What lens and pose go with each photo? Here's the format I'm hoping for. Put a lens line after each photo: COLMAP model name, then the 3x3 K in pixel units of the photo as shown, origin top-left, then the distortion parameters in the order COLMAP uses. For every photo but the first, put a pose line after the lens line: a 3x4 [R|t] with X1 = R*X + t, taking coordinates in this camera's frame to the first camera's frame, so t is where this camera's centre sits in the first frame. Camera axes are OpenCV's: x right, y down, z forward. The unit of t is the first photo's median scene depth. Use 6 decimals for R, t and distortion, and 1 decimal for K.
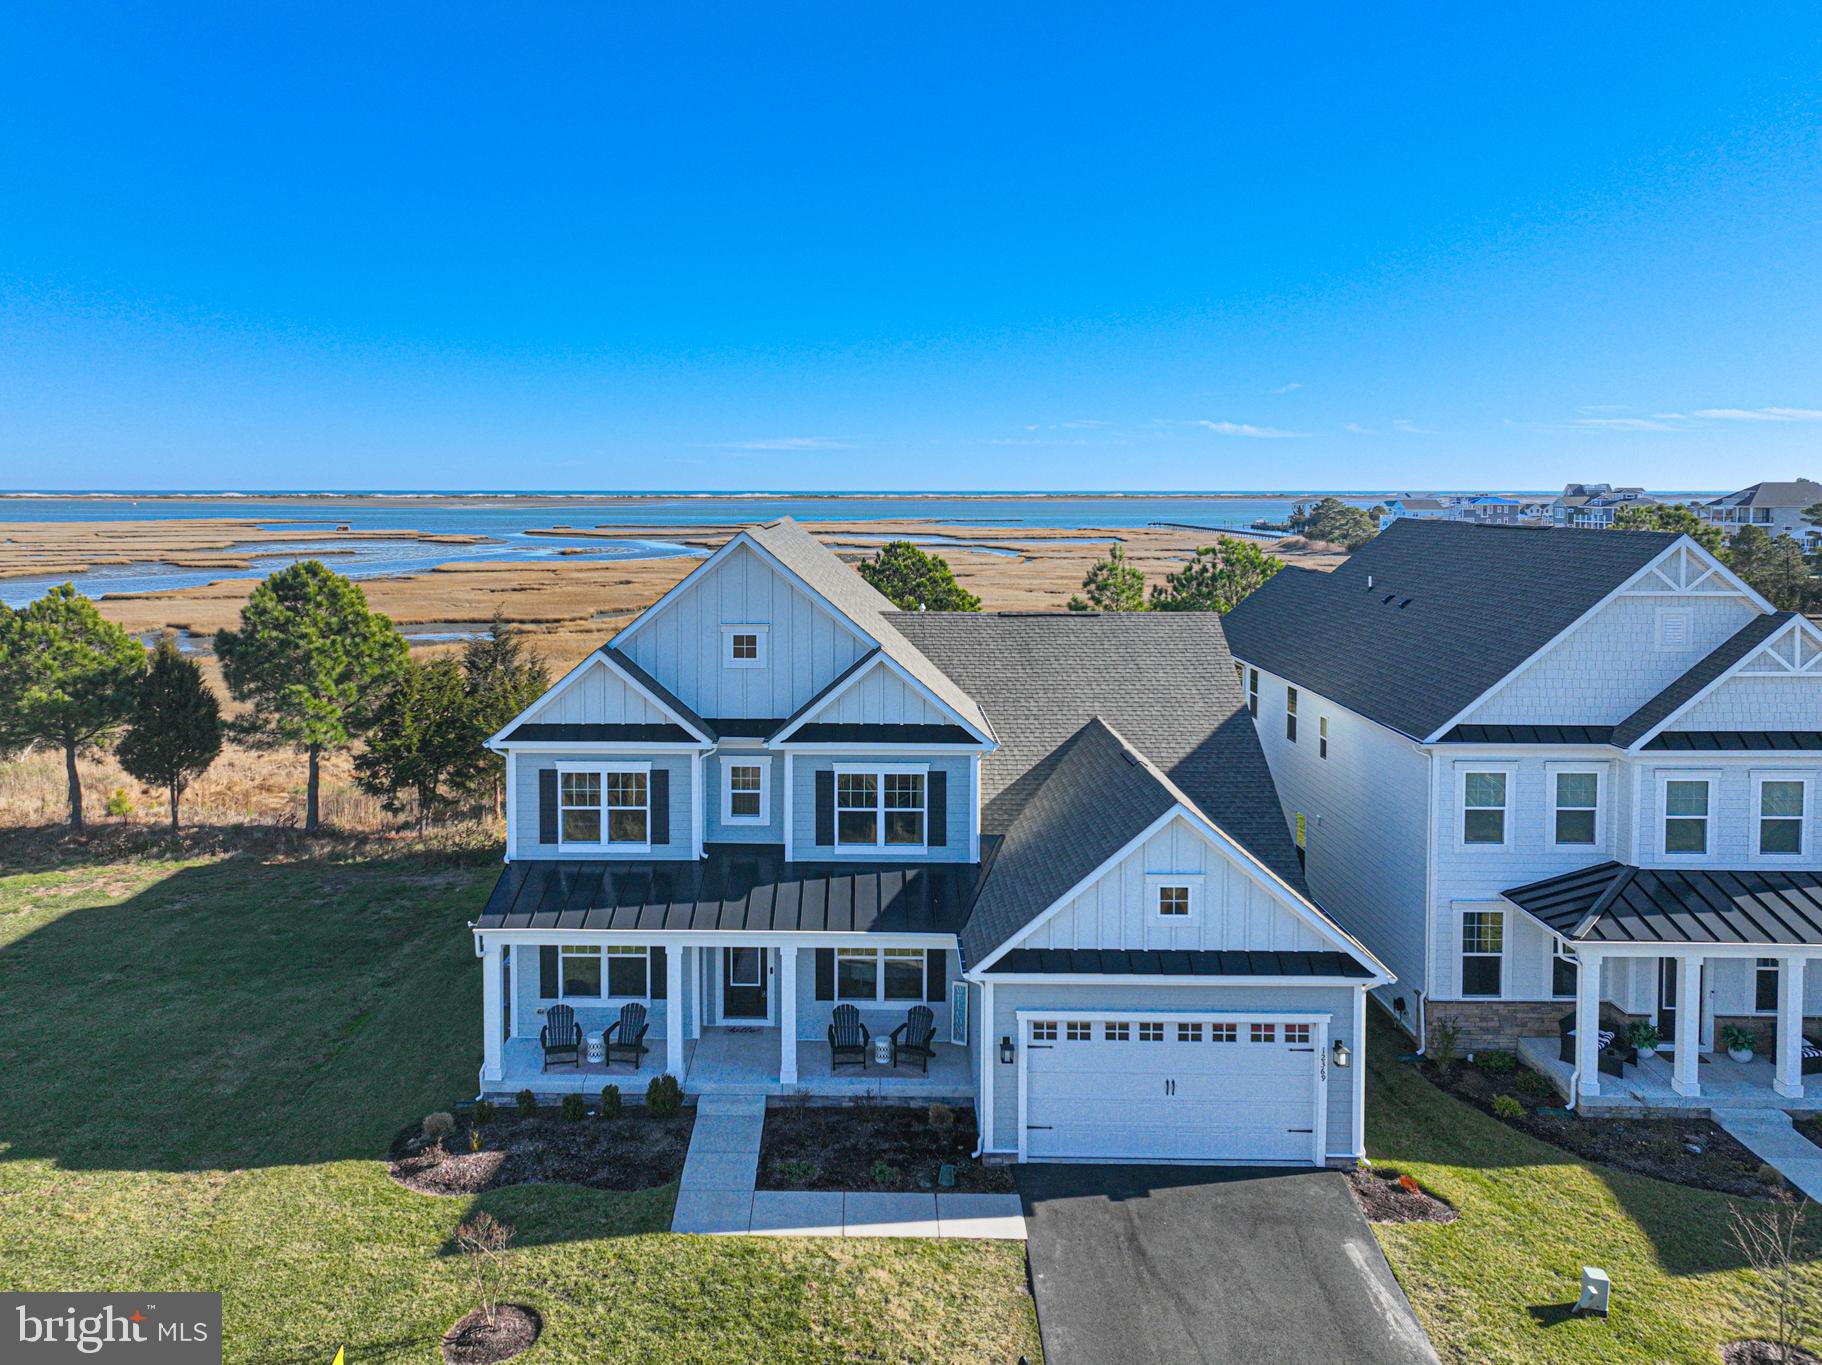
lens RADIAL K [[1335.4, 0, 837.3], [0, 1335.4, 532.5], [0, 0, 1]] dist [0.003095, 0.004710]
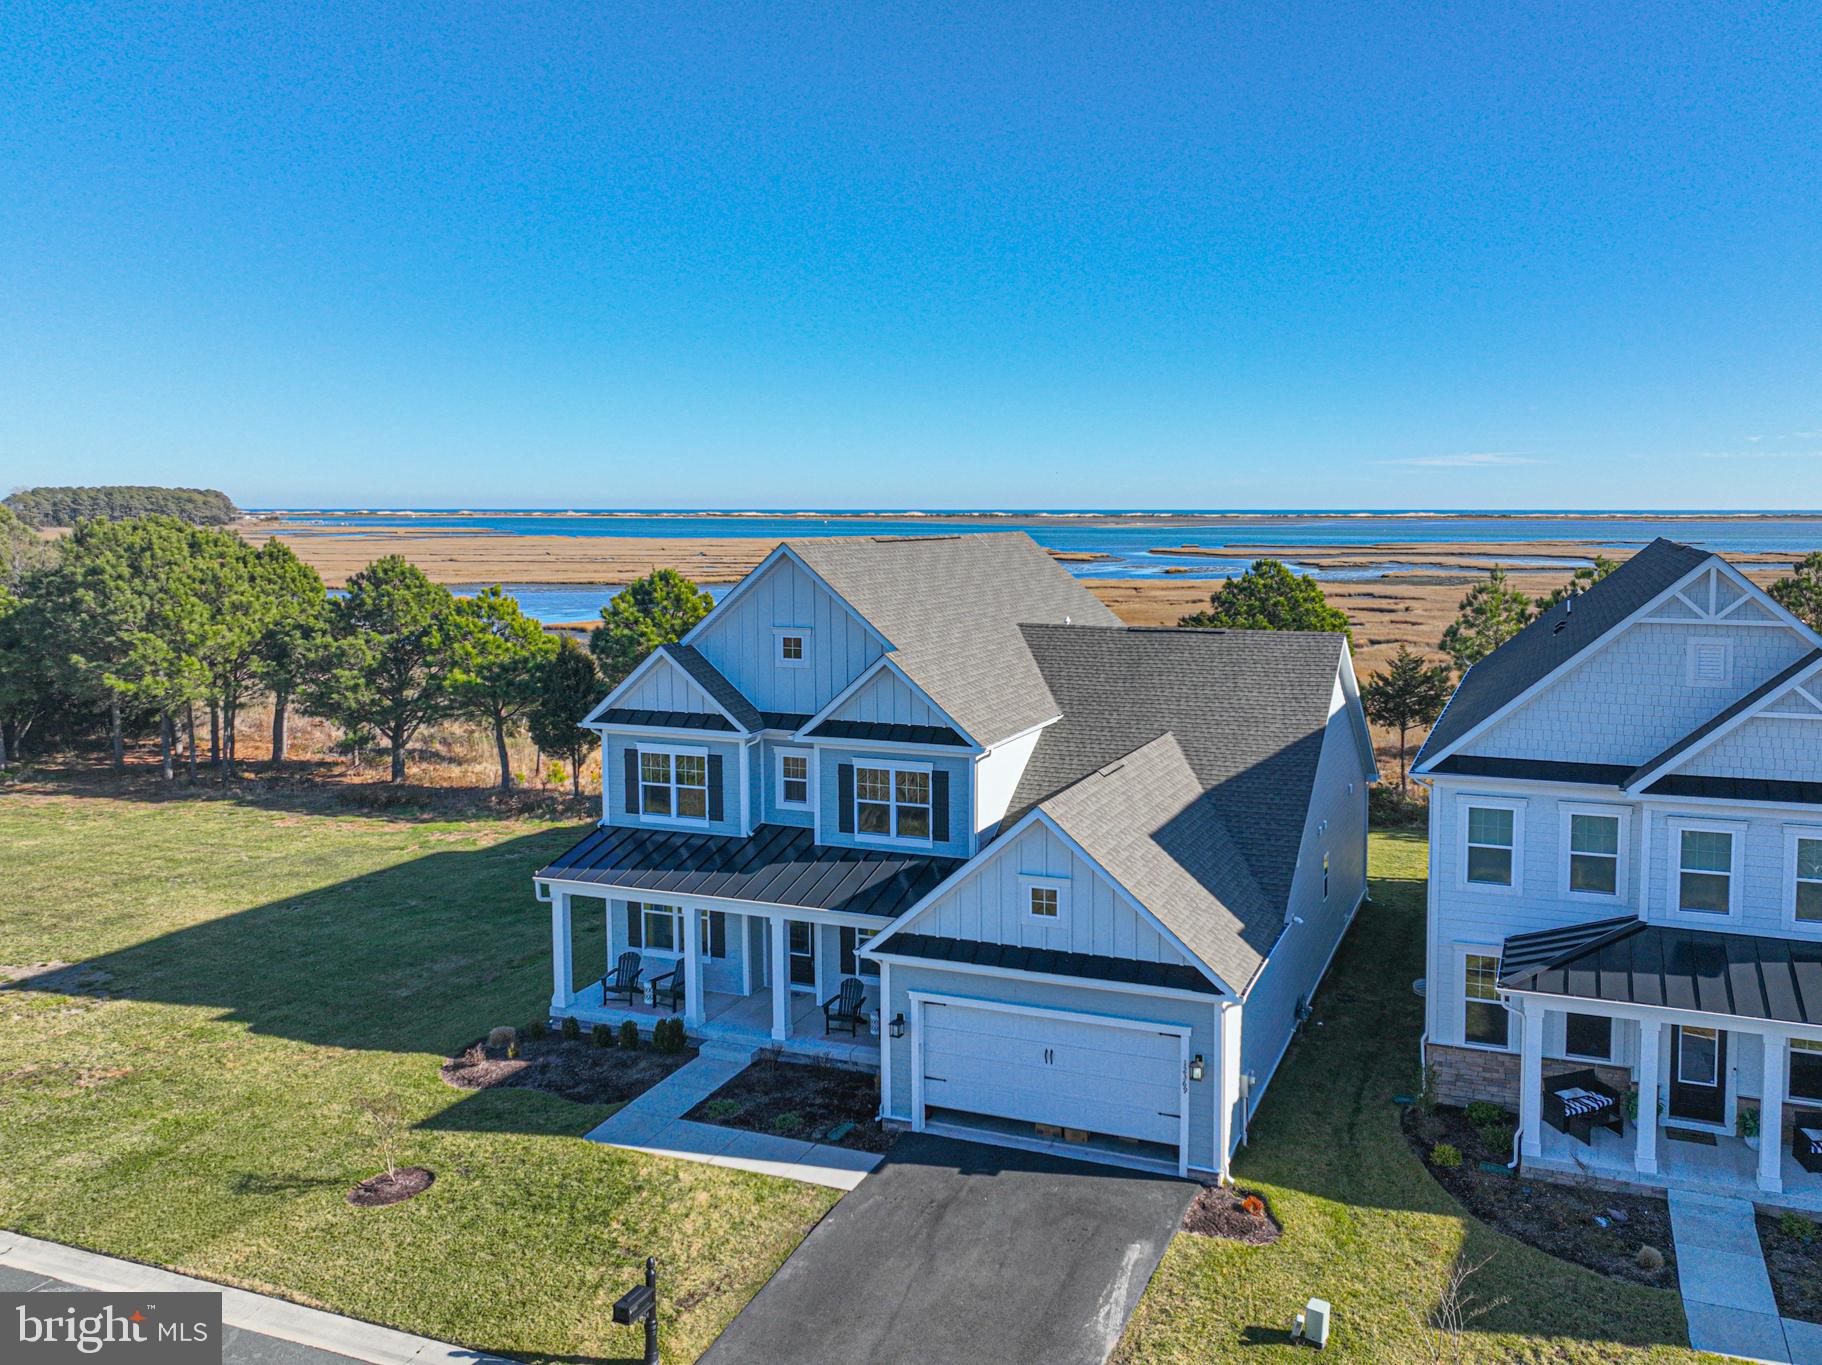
lens RADIAL K [[1362.3, 0, 1061.5], [0, 1362.3, 595.0], [0, 0, 1]] dist [0.001271, 0.005184]
pose [[0.949826, 0.020304, -0.312121, 0.509408], [-0.010674, 0.999414, 0.032532, 0.003226], [0.312598, -0.027568, 0.949485, 0.008055]]
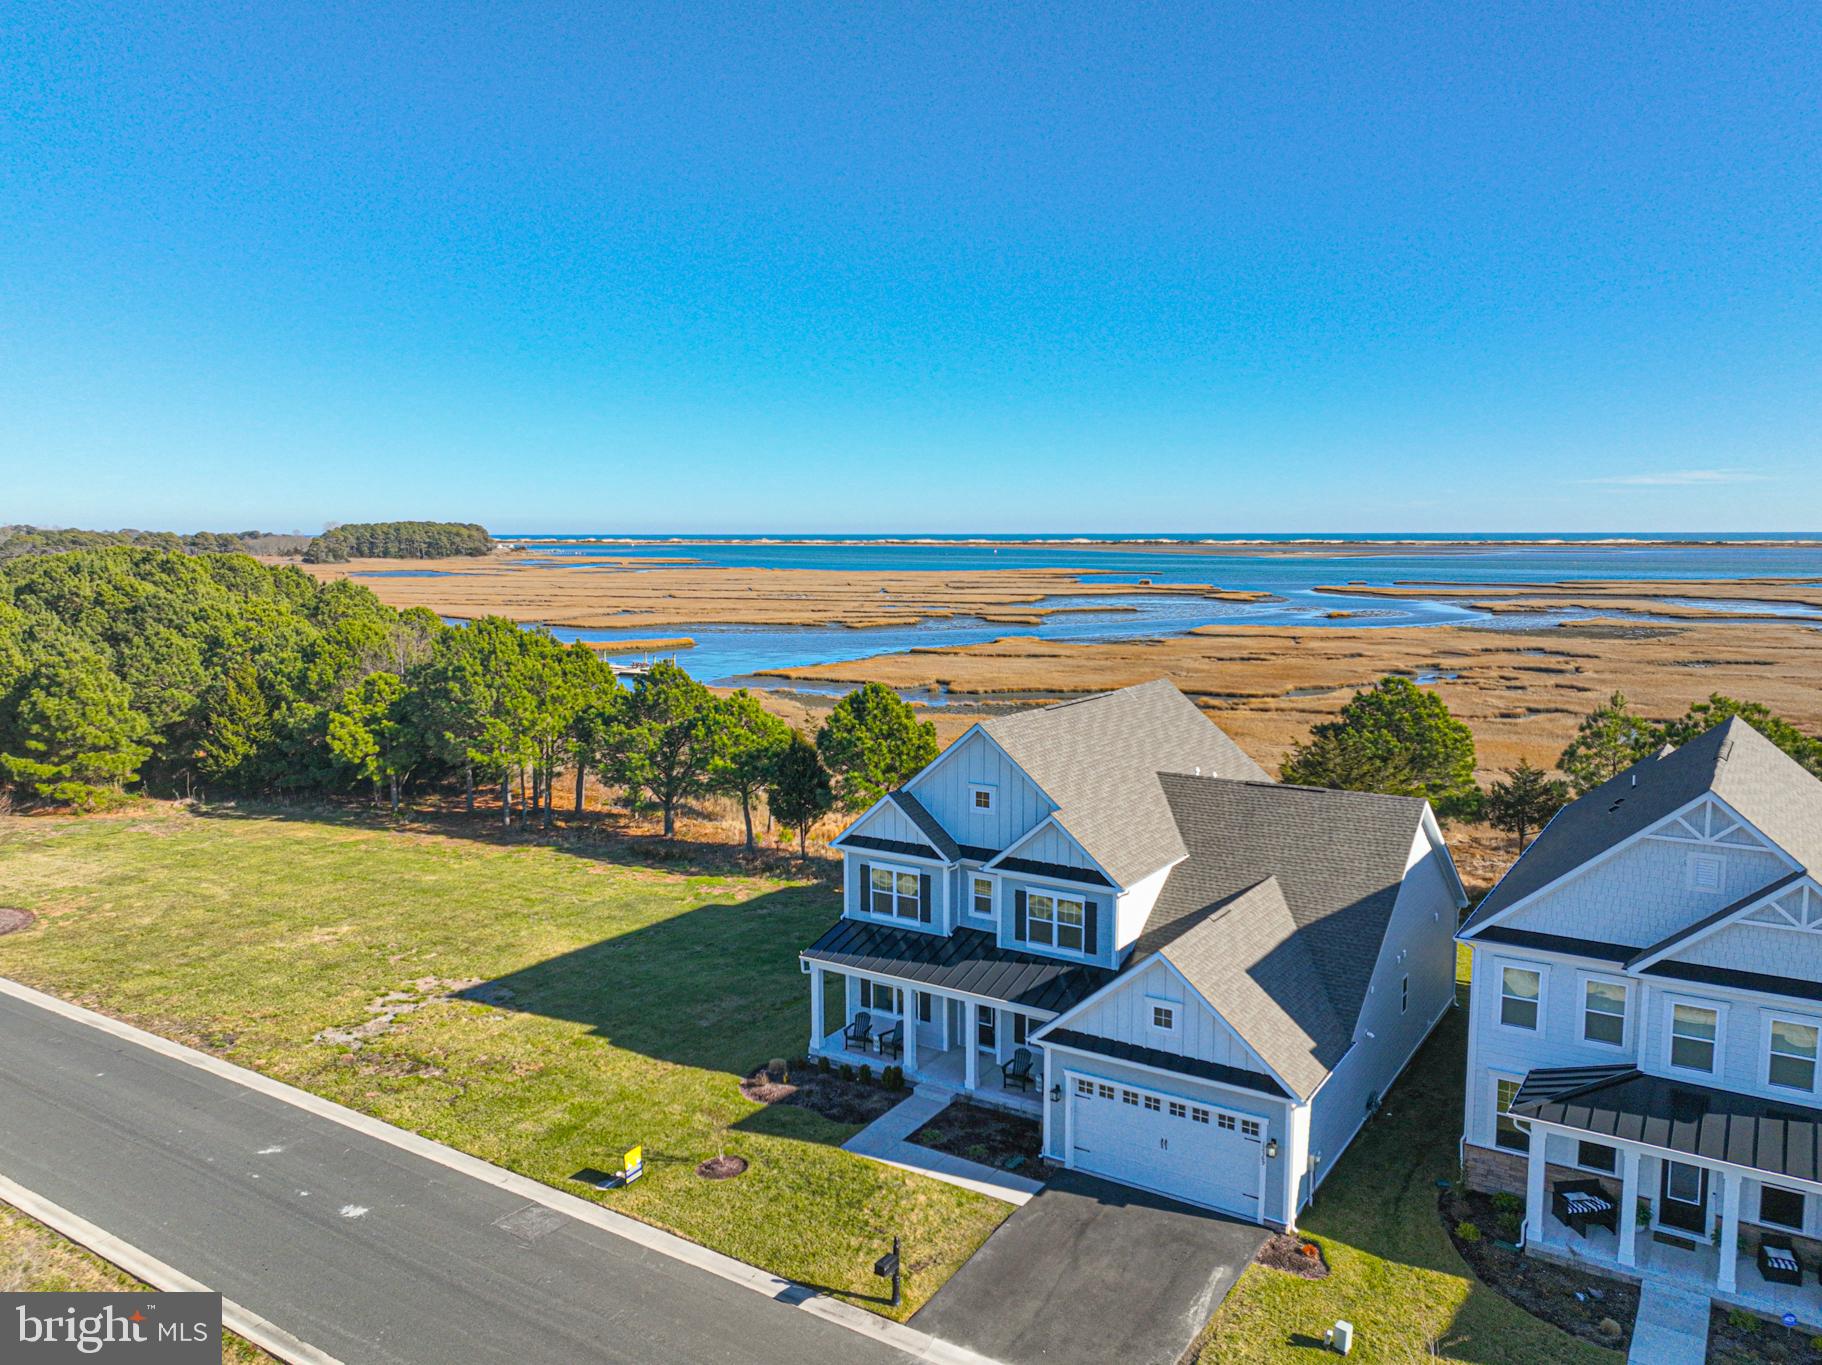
lens RADIAL K [[1313.9, 0, 911.0], [0, 1313.9, 682.5], [0, 0, 1]] dist [0.002007, 0.009925]
pose [[0.850744, 0.057038, -0.522476, 0.639123], [-0.015319, 0.996363, 0.083827, -0.170659], [0.525357, -0.063311, 0.848523, -0.274754]]
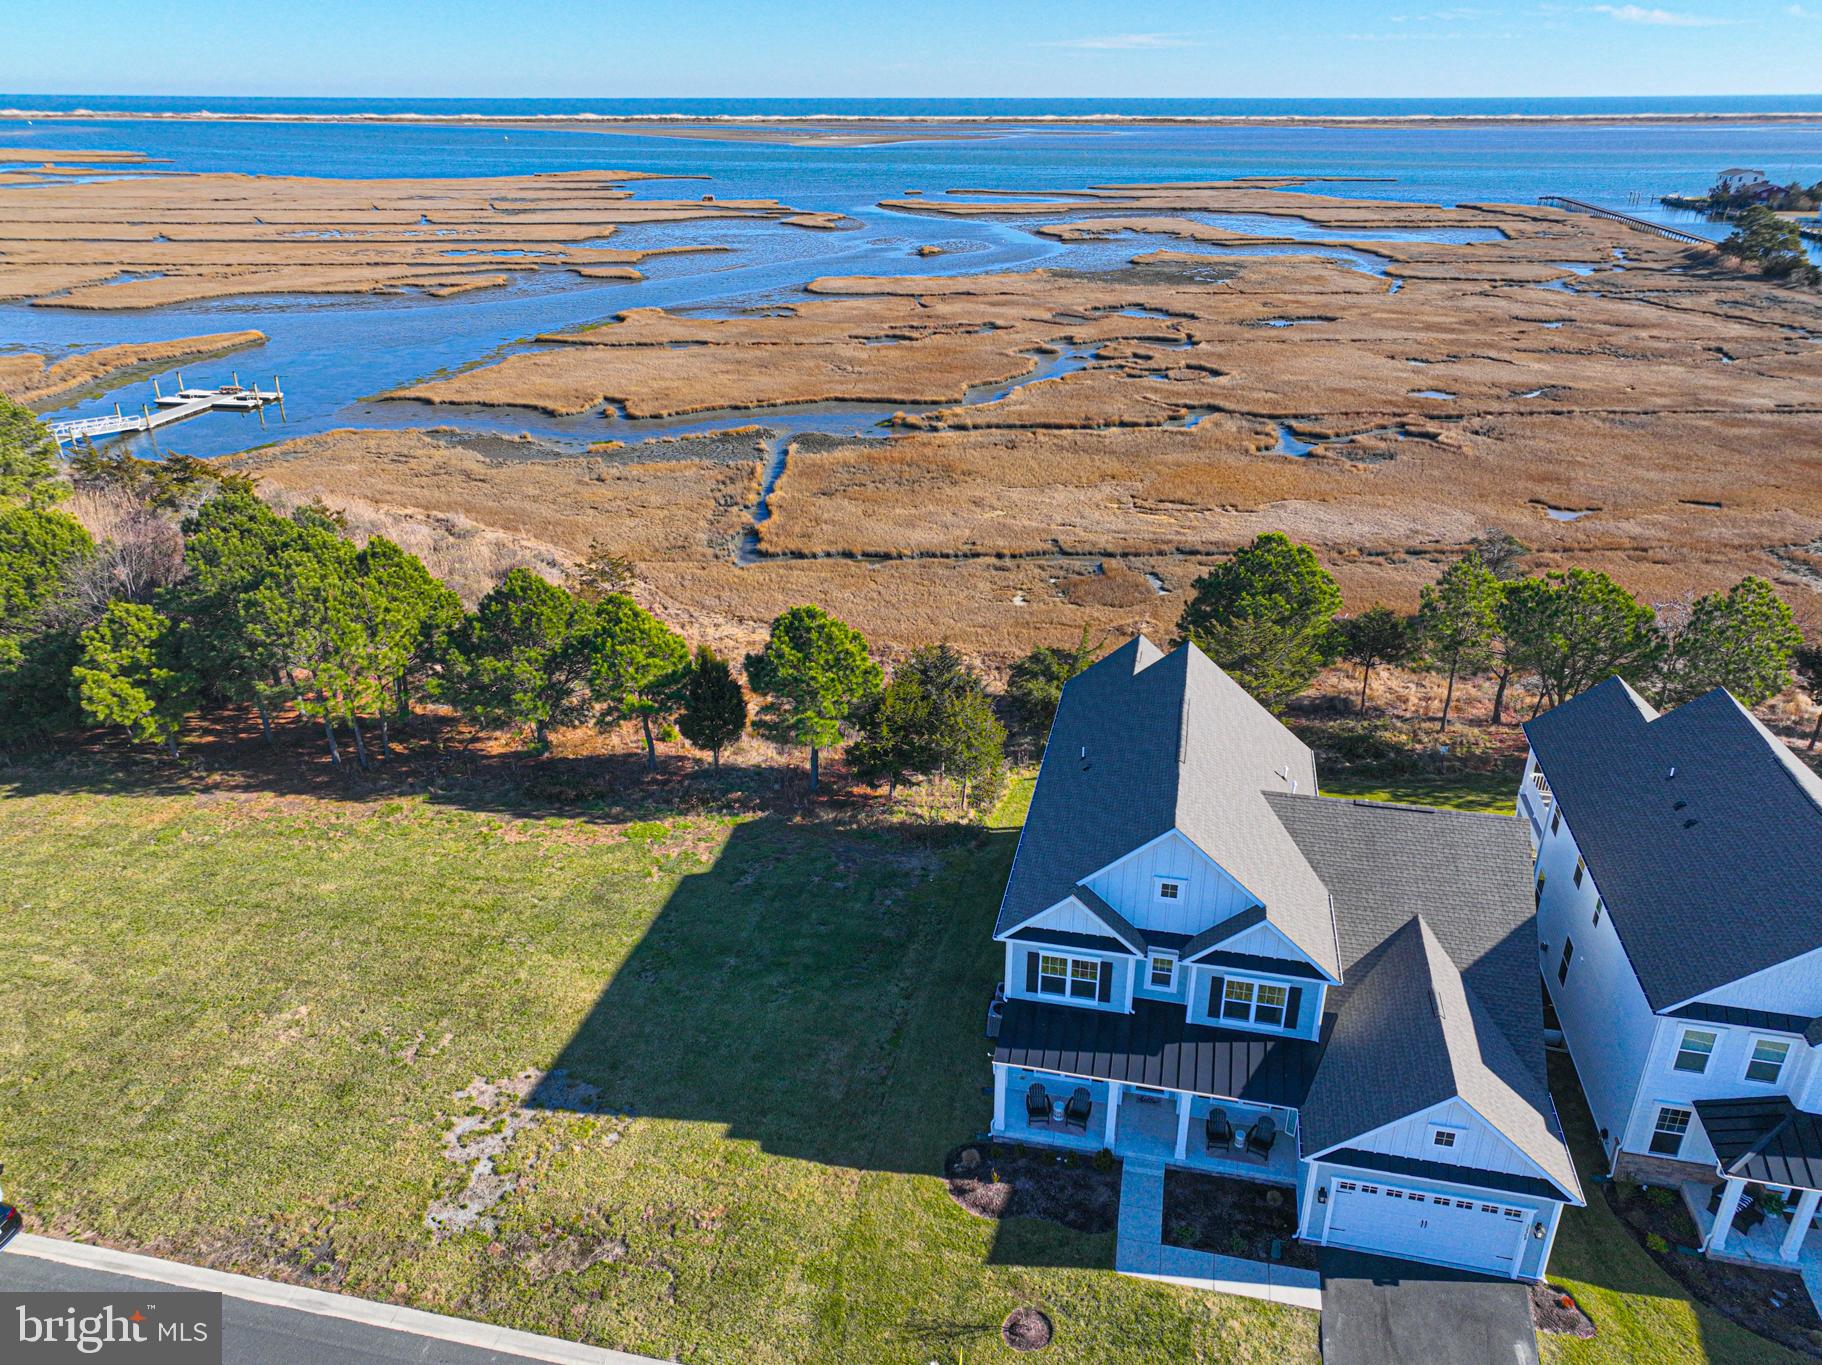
lens RADIAL K [[1282.2, 0, 911.0], [0, 1282.2, 682.5], [0, 0, 1]] dist [0.001759, 0.015731]
pose [[0.980427, 0.079999, -0.179897, -0.117091], [-0.005890, 0.925236, 0.379347, -0.685909], [0.196795, -0.370862, 0.907597, -0.258954]]
